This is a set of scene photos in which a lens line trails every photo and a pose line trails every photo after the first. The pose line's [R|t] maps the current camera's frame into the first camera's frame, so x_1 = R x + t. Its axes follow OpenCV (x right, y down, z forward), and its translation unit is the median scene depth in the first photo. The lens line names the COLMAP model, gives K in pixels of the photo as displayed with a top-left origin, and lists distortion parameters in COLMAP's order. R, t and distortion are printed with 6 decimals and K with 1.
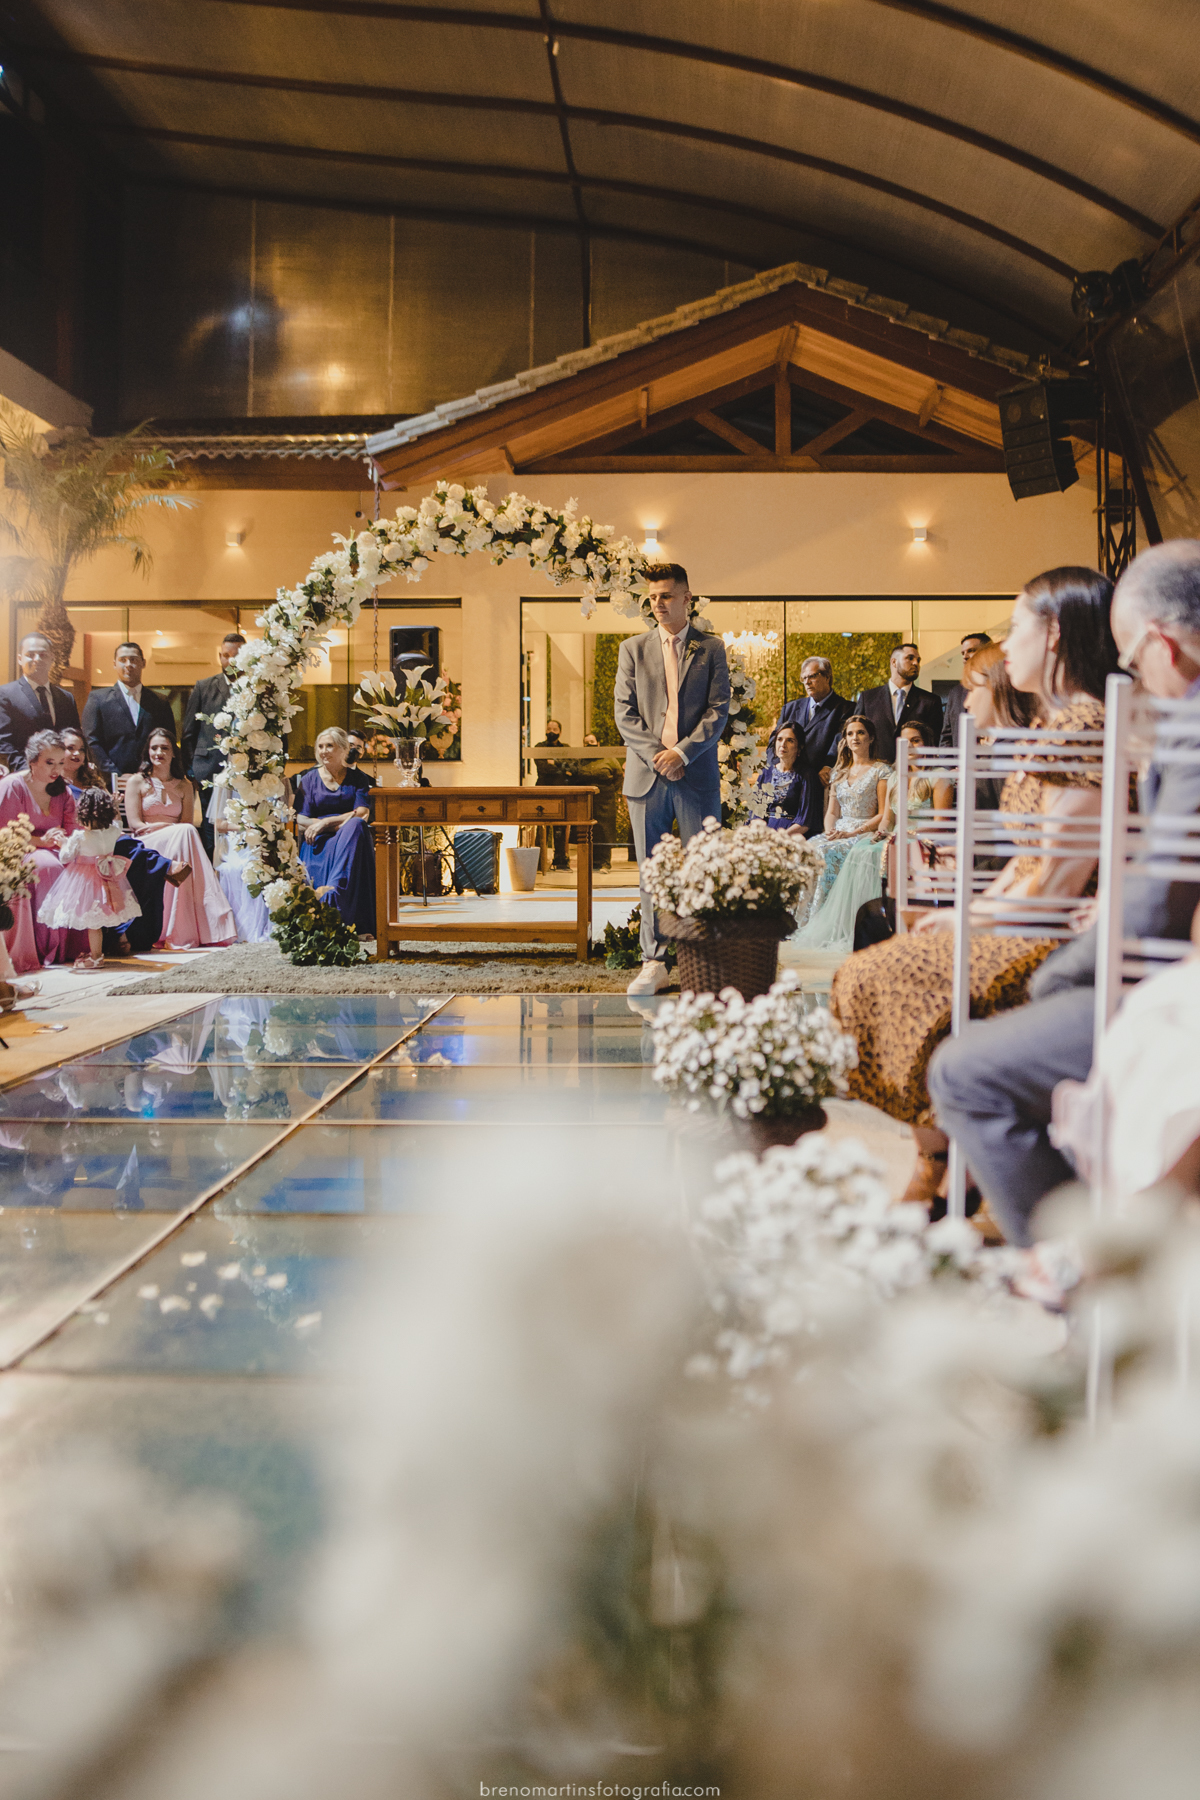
lens RADIAL K [[1470.2, 0, 600.8], [0, 1470.2, 806.7], [0, 0, 1]] dist [-0.075702, 0.002323]
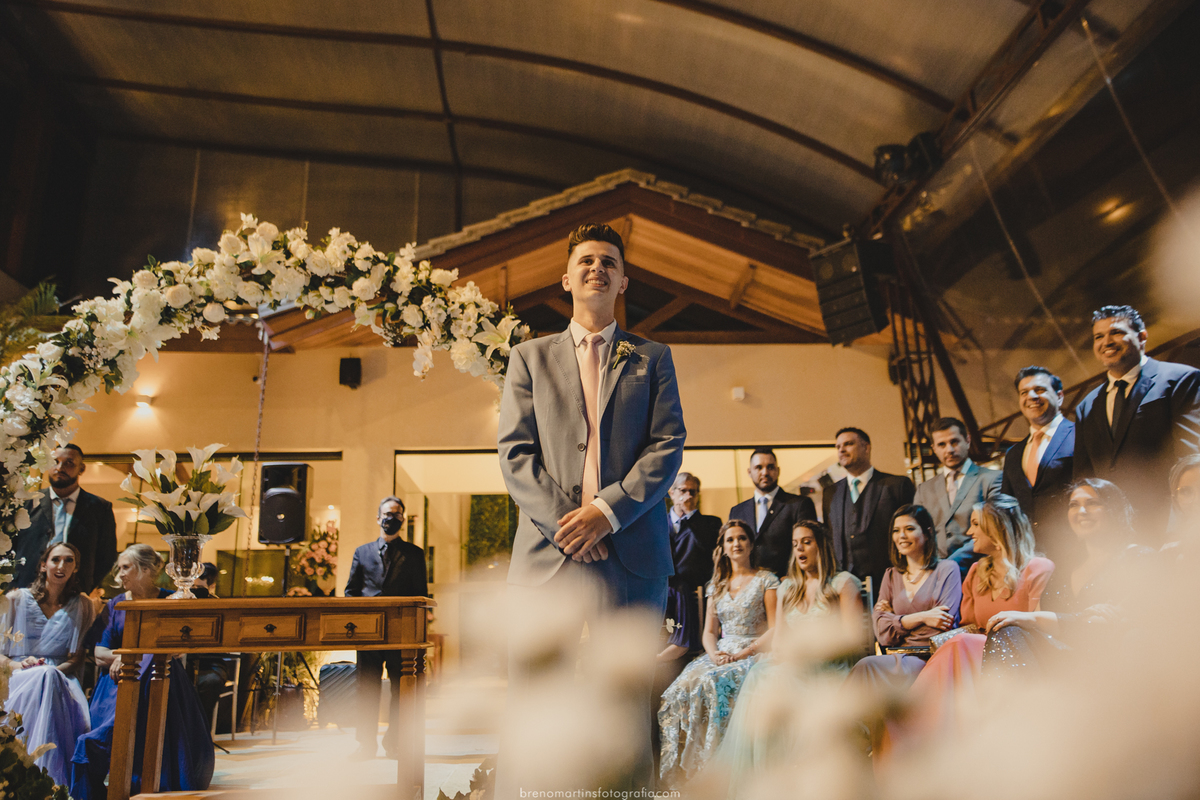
lens RADIAL K [[875.7, 0, 568.9], [0, 875.7, 395.8], [0, 0, 1]] dist [-0.070089, 0.071104]
pose [[0.995388, 0.007585, 0.095627, 0.017224], [0.019321, 0.960587, -0.277306, 0.008966], [-0.093961, 0.277875, 0.956011, 0.379370]]
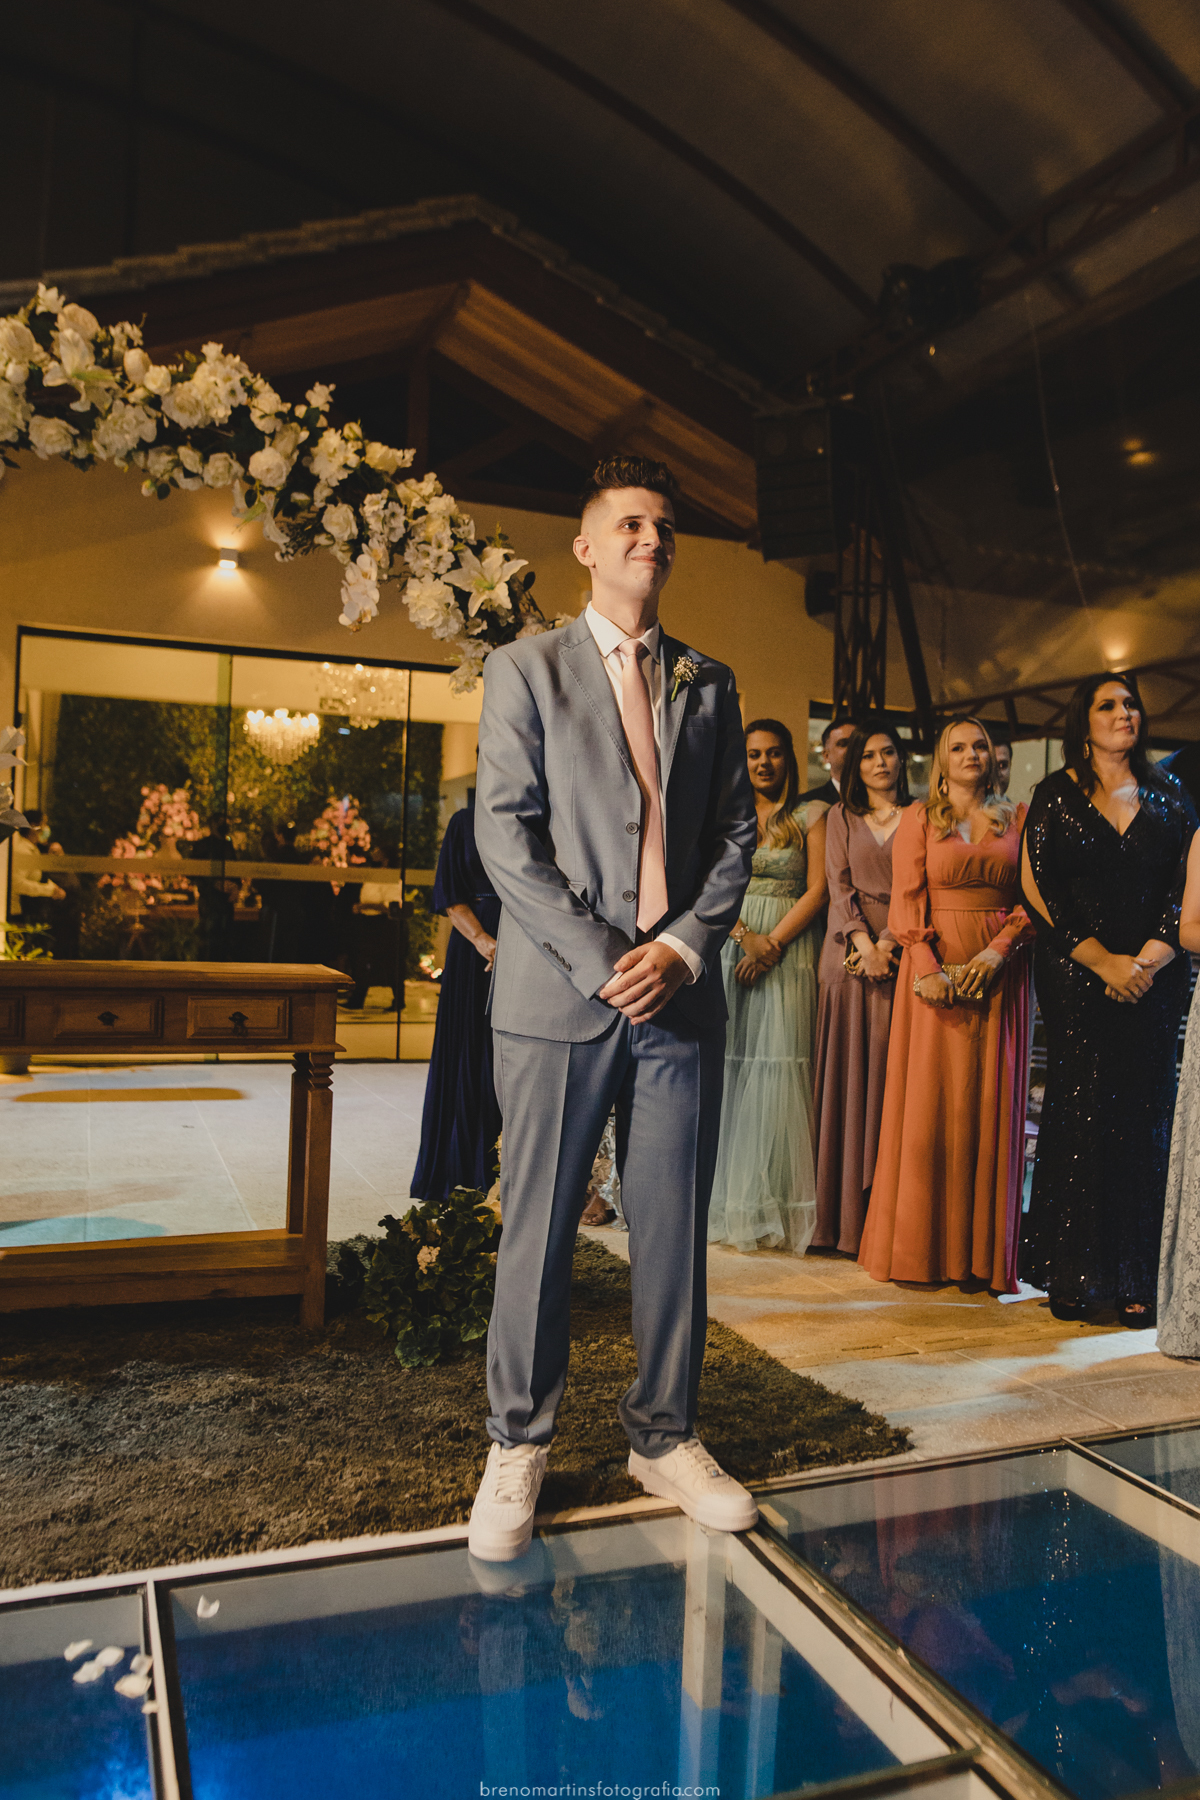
lens RADIAL K [[1390.9, 0, 600.0], [0, 1390.9, 900.0], [0, 0, 1]] dist [-0.067722, 0.058107]
pose [[0.905572, 0.032780, 0.422925, -0.087865], [-0.031773, 0.999451, -0.009432, -0.025401], [-0.423002, -0.004897, 0.906116, 0.380236]]
